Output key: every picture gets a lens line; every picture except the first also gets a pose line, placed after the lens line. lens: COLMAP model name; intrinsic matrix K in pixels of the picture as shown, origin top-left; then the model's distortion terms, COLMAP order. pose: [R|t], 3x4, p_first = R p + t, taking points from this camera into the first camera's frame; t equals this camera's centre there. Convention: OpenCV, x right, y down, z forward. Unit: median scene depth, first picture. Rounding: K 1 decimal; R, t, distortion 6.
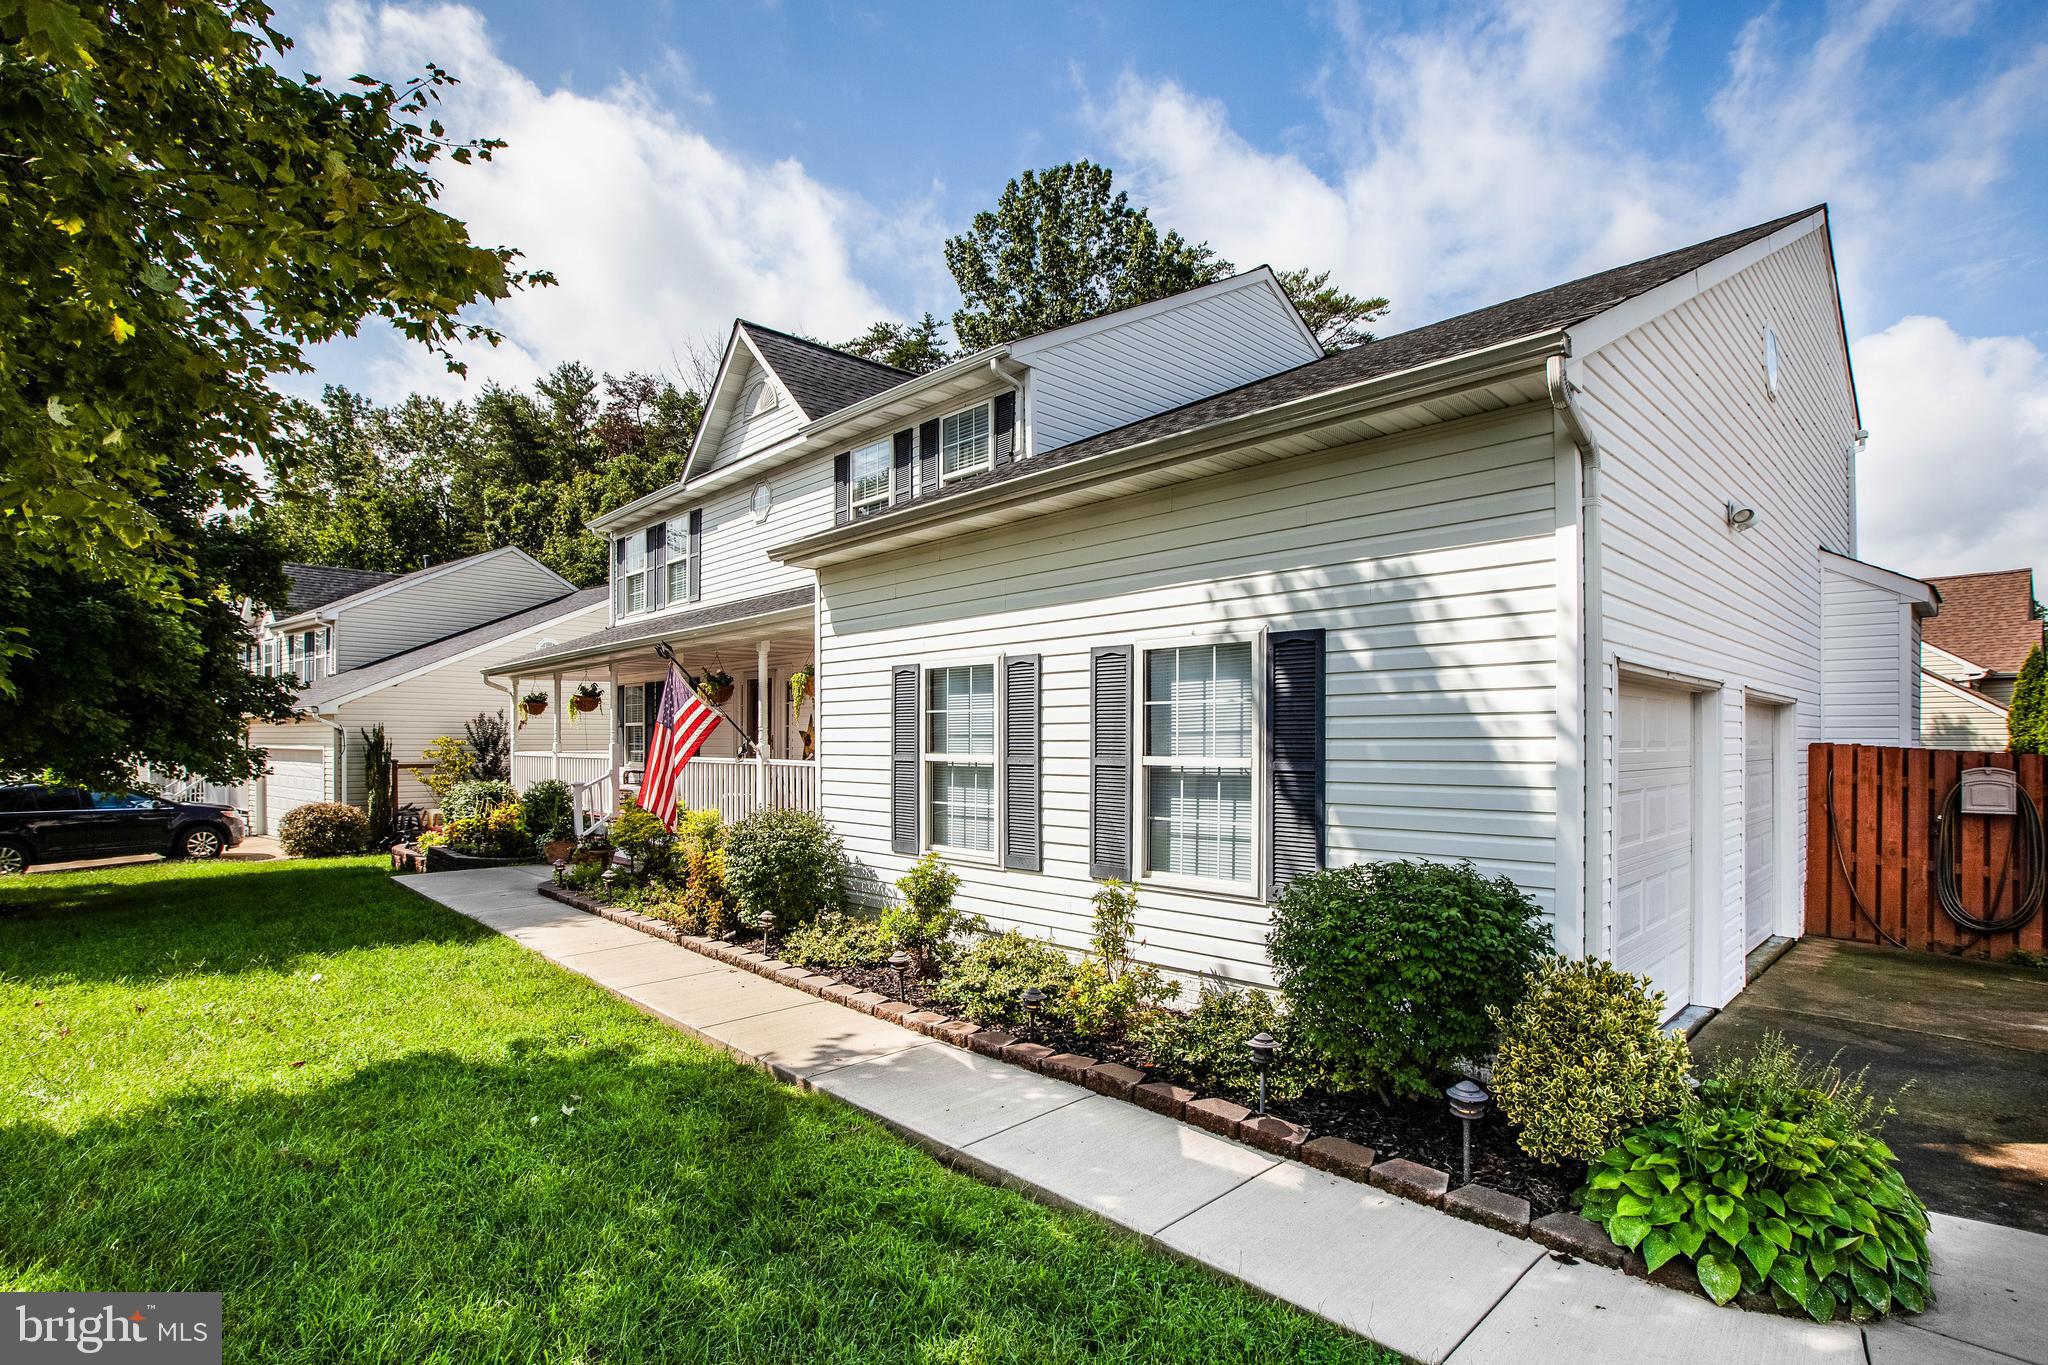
lens RADIAL K [[967.1, 0, 1019.3], [0, 967.1, 727.1], [0, 0, 1]] dist [-0.047989, 0.000363]
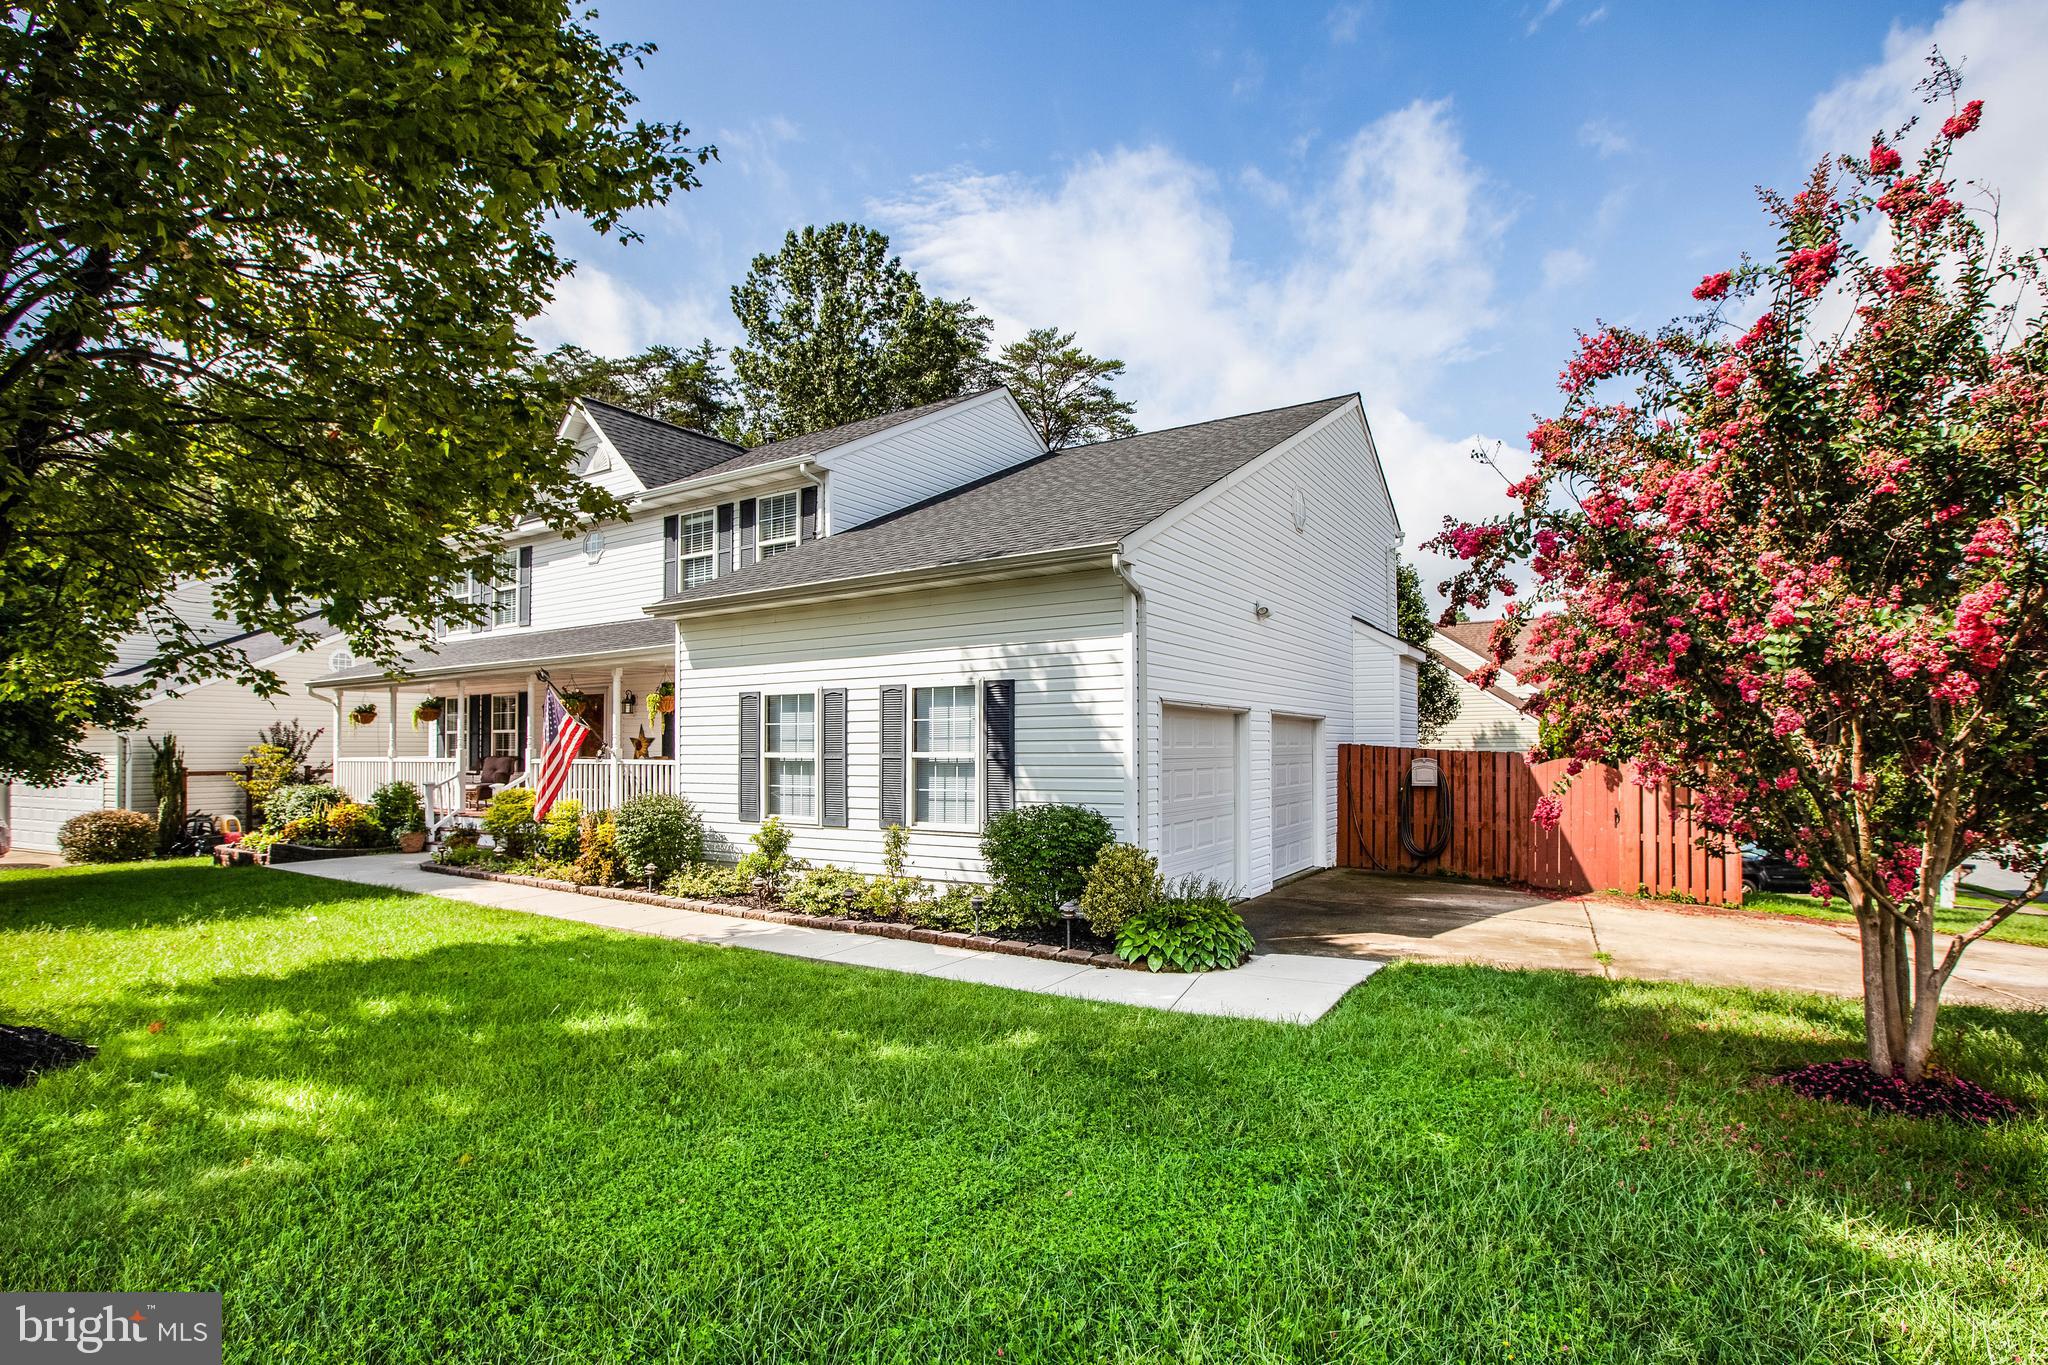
lens RADIAL K [[952.2, 0, 1020.4], [0, 952.2, 725.0], [0, 0, 1]] dist [-0.087387, -0.000035]
pose [[0.970086, 0.000548, 0.242760, -0.068797], [0.001755, 0.999955, -0.009271, -0.000783], [-0.242754, 0.009420, 0.970042, -0.490575]]
